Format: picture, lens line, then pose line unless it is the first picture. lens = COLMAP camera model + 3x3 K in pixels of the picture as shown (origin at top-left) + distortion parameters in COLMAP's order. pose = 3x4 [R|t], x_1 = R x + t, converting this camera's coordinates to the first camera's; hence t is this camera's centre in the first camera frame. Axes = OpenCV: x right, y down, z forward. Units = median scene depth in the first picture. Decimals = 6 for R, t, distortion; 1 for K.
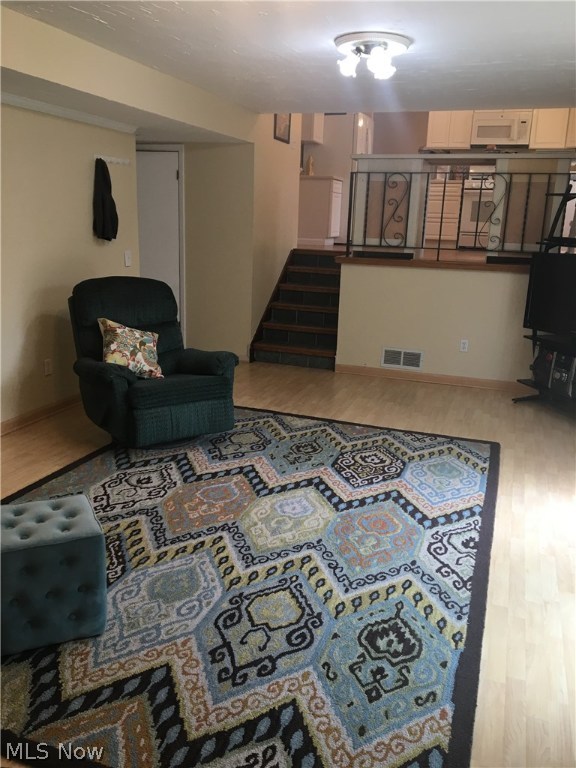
lens RADIAL K [[638.1, 0, 287.1], [0, 638.1, 384.4], [0, 0, 1]] dist [0.064027, -0.079672]
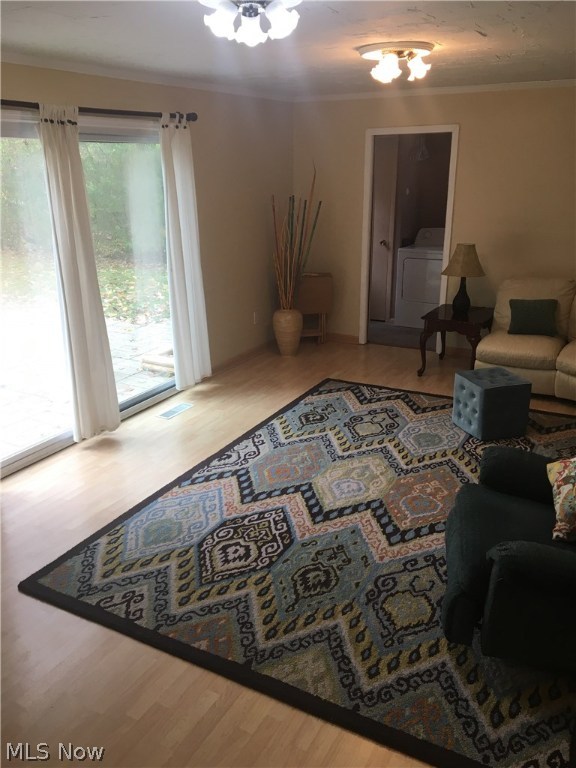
lens RADIAL K [[638.1, 0, 287.2], [0, 638.1, 384.5], [0, 0, 1]] dist [0.064027, -0.079672]
pose [[-0.987555, -0.066810, 0.142379, -0.030858], [0.022919, 0.834490, 0.550546, -0.573008], [-0.155595, 0.546958, -0.822574, 1.813680]]
